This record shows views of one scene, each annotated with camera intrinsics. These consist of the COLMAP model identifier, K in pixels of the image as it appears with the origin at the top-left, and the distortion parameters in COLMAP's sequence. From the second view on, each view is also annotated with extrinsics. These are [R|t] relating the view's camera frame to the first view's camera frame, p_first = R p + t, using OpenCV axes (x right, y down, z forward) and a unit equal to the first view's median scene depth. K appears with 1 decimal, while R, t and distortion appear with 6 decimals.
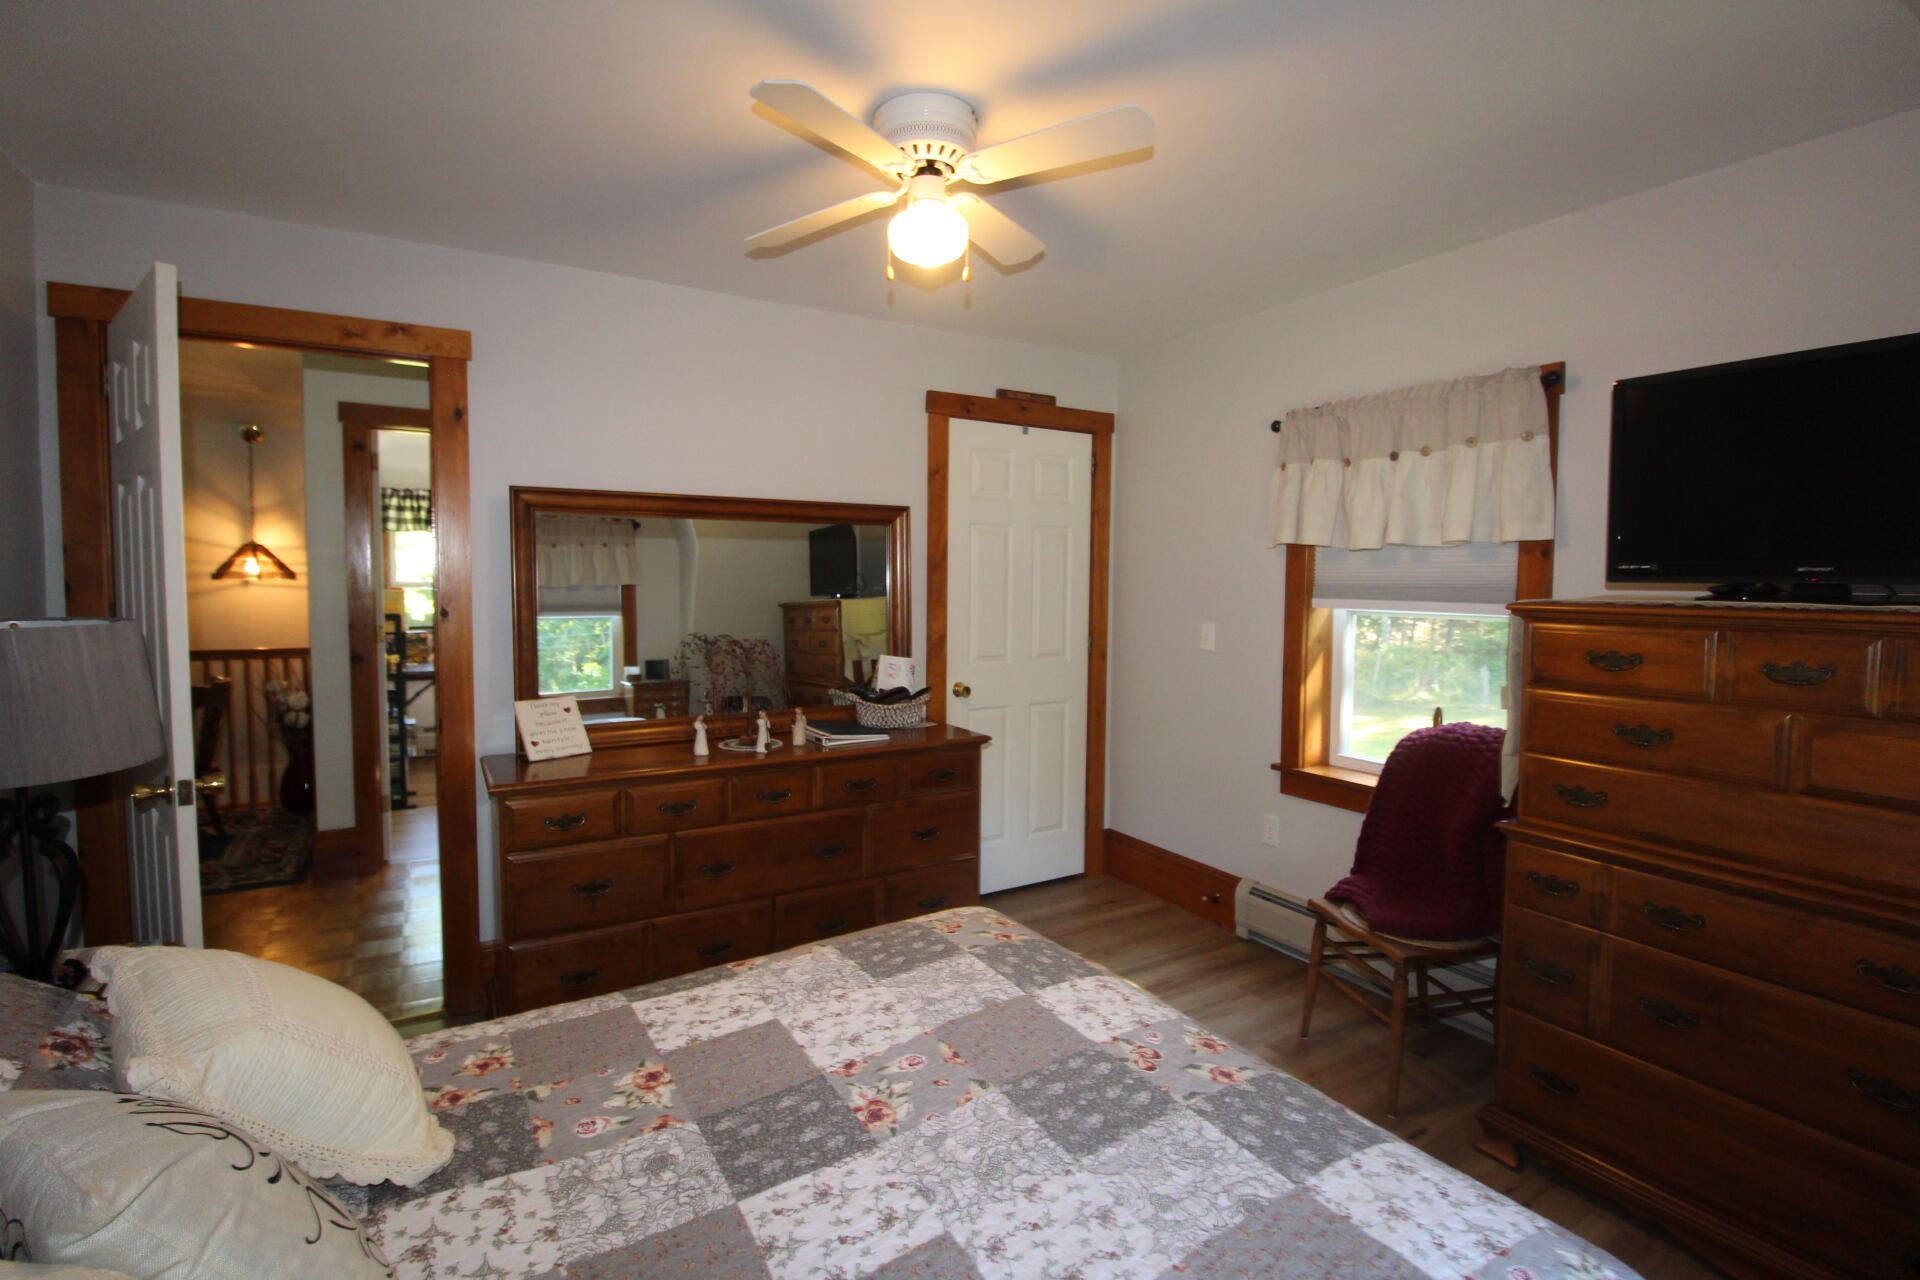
lens RADIAL K [[888.2, 0, 960.0], [0, 888.2, 628.8], [0, 0, 1]] dist [0.001515, -0.014465]
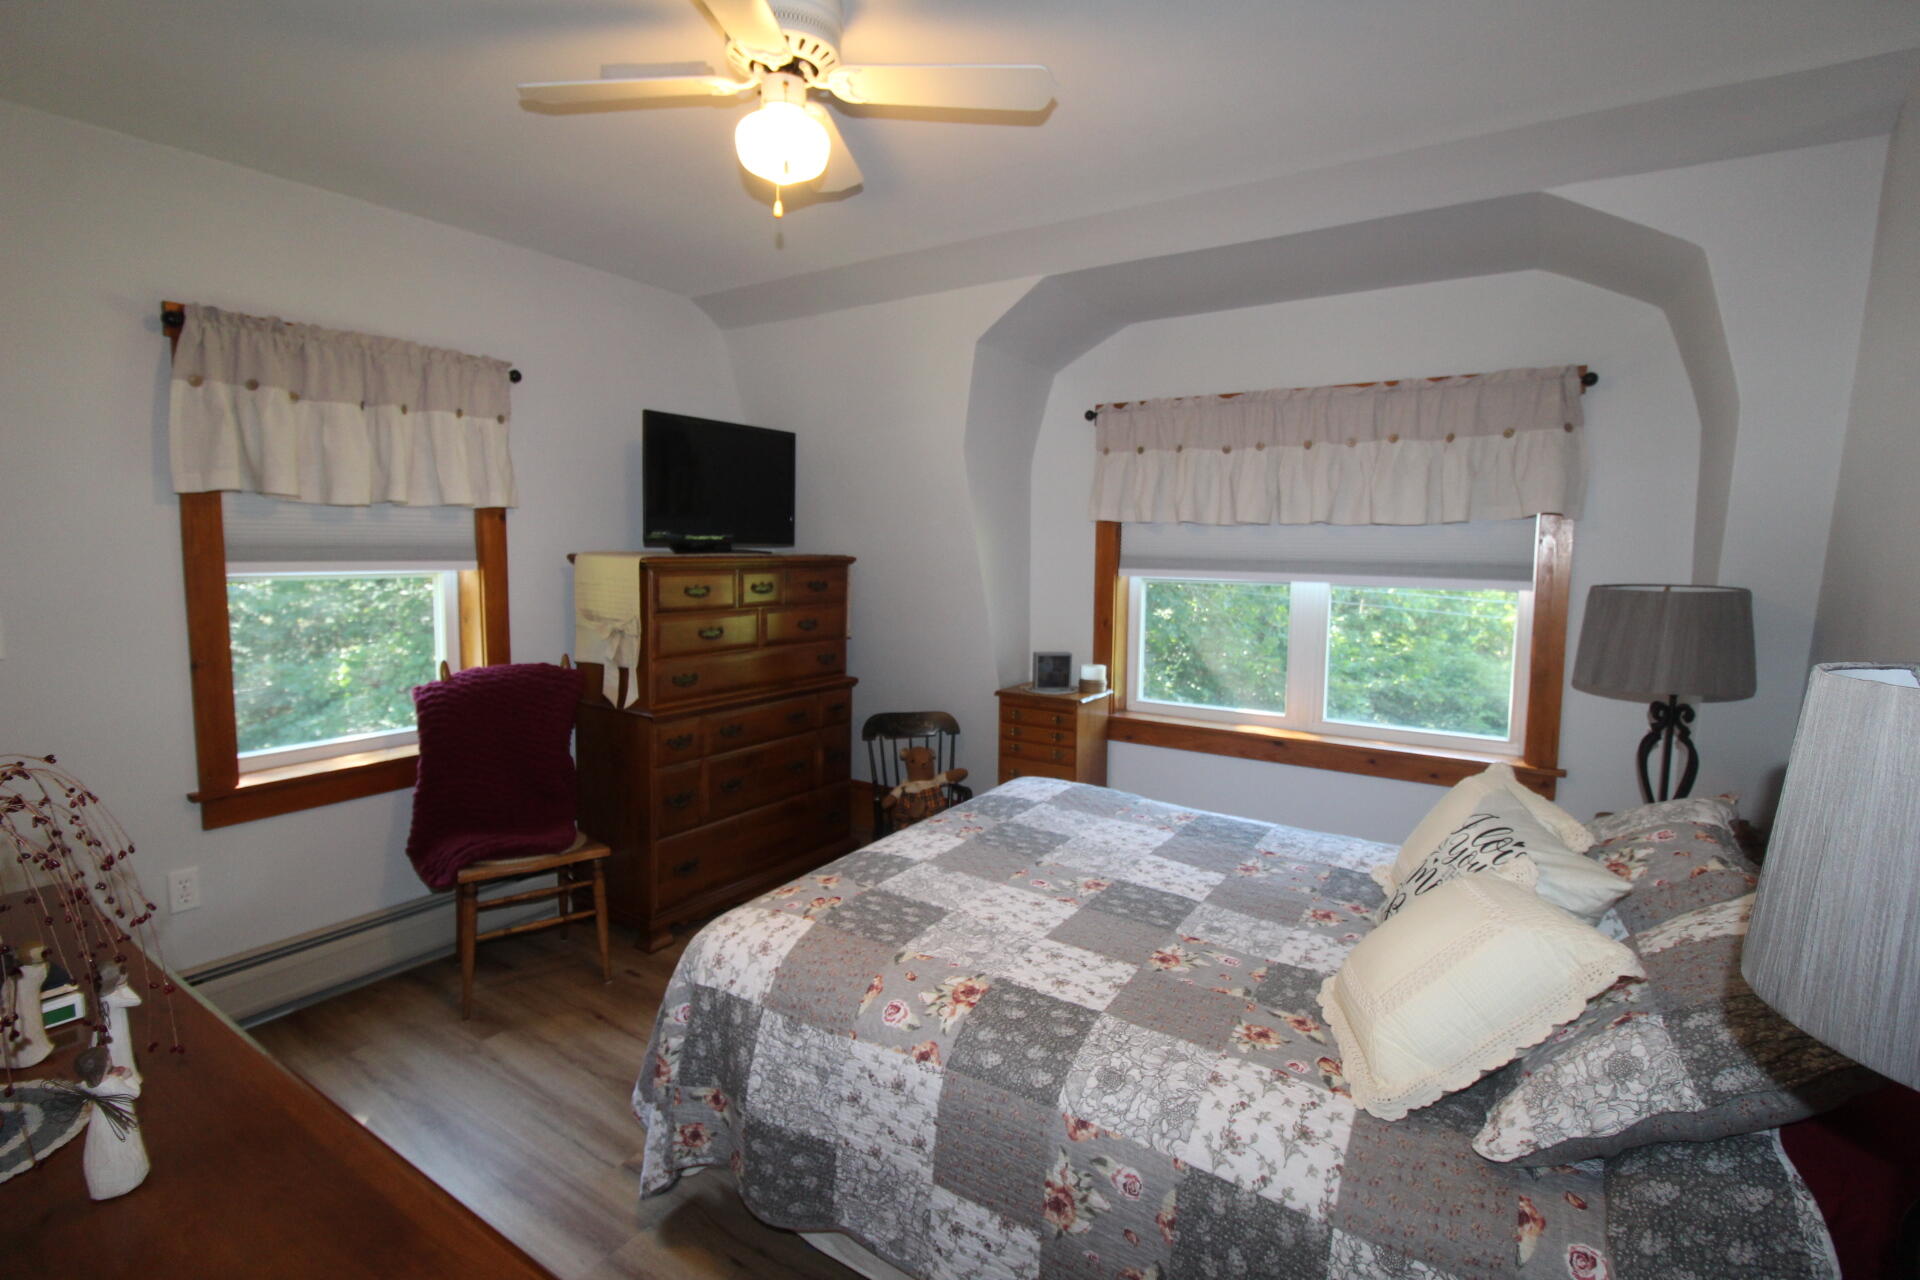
lens RADIAL K [[888.2, 0, 952.1], [0, 888.2, 633.1], [0, 0, 1]] dist [0.001515, -0.014465]
pose [[-0.435512, -0.099541, 0.894662, -1.191855], [0.039962, 0.990750, 0.129685, -0.103019], [-0.899295, 0.092232, -0.427506, 1.638098]]
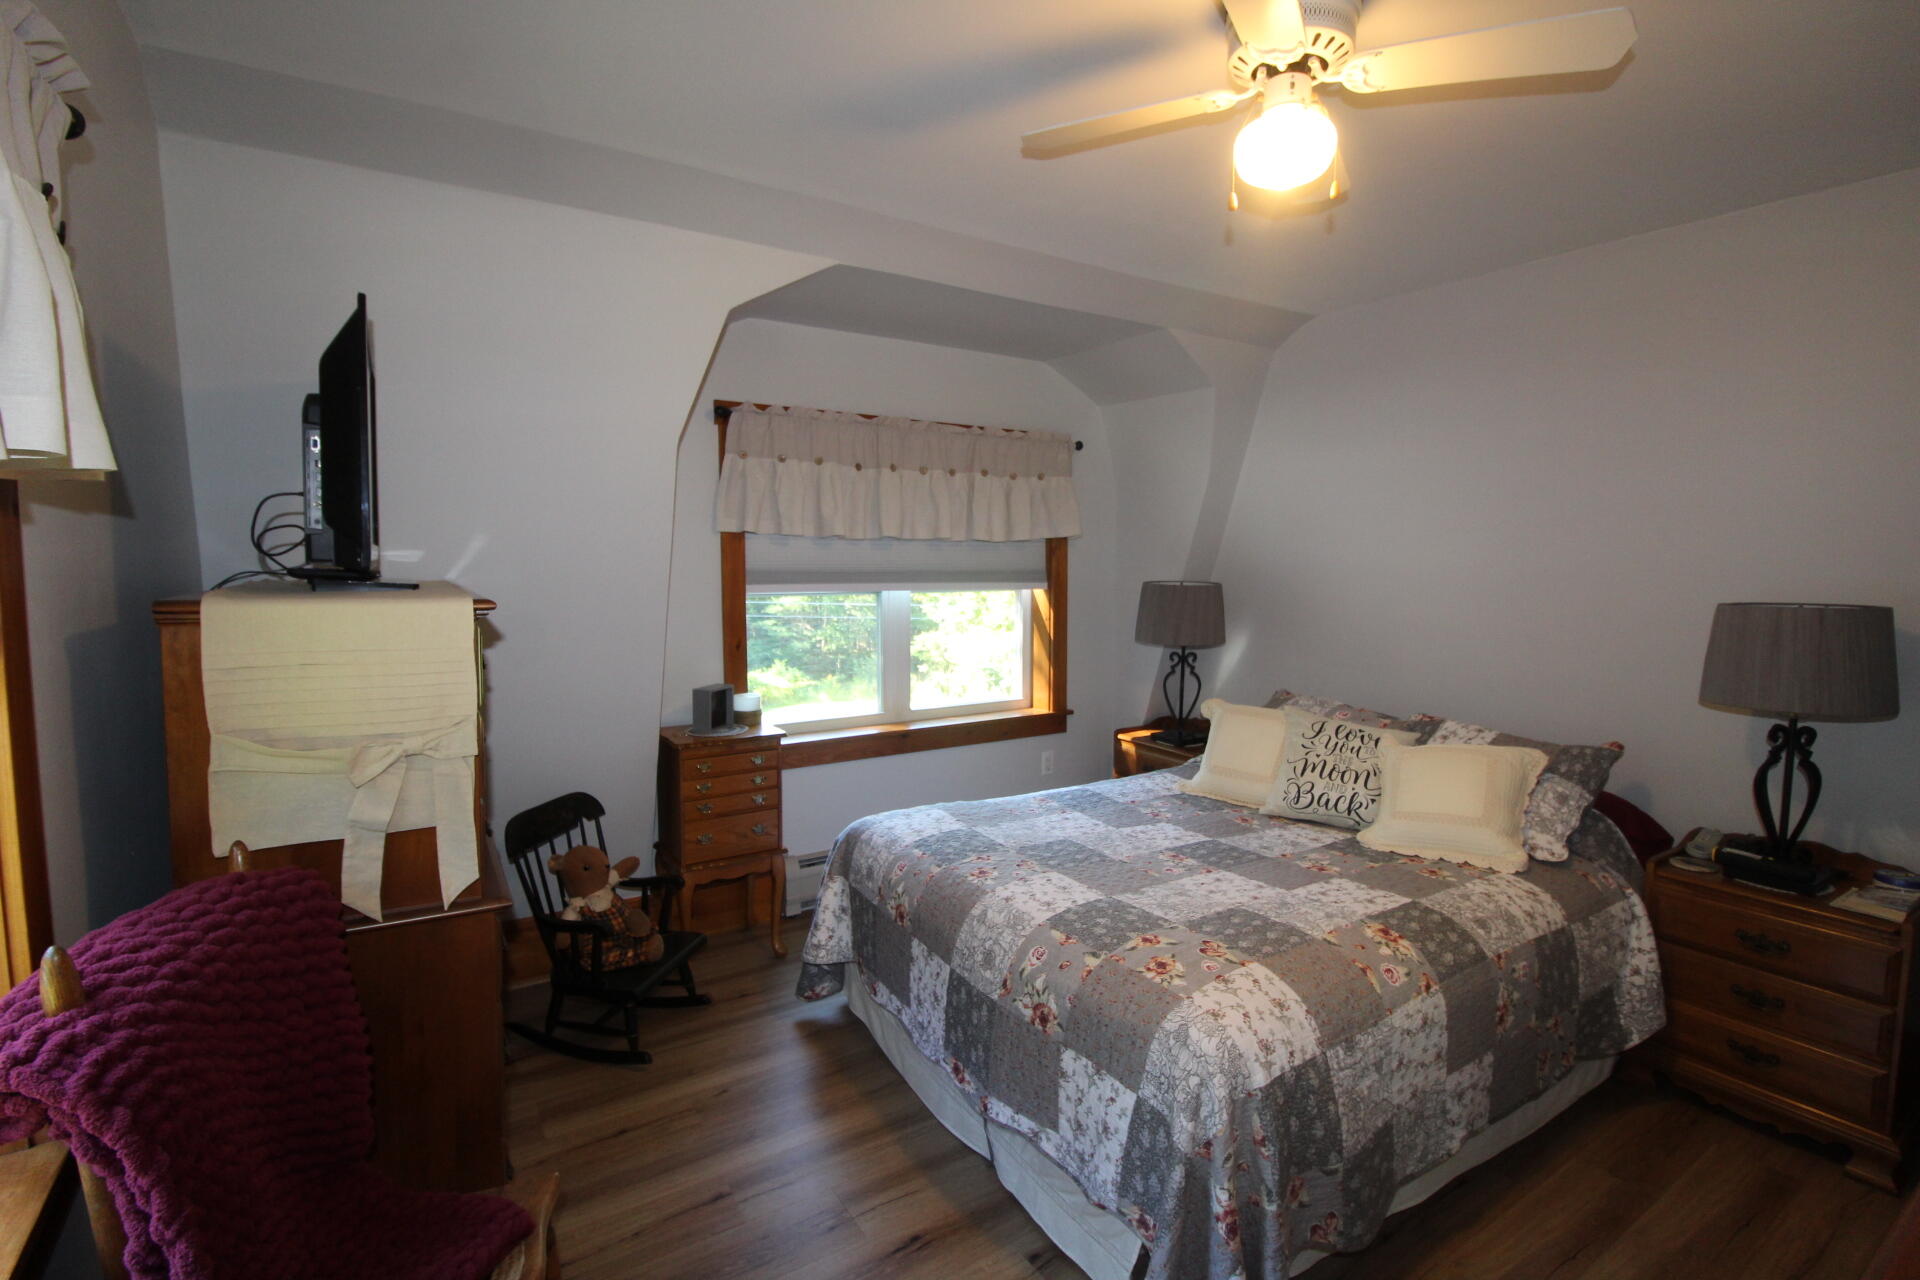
lens RADIAL K [[888.2, 0, 965.5], [0, 888.2, 631.3], [0, 0, 1]] dist [0.001515, -0.014465]
pose [[-0.999094, -0.009079, -0.041589, 0.369674], [-0.014915, 0.989721, 0.142232, -0.152109], [0.039870, 0.142723, -0.988959, 2.399716]]
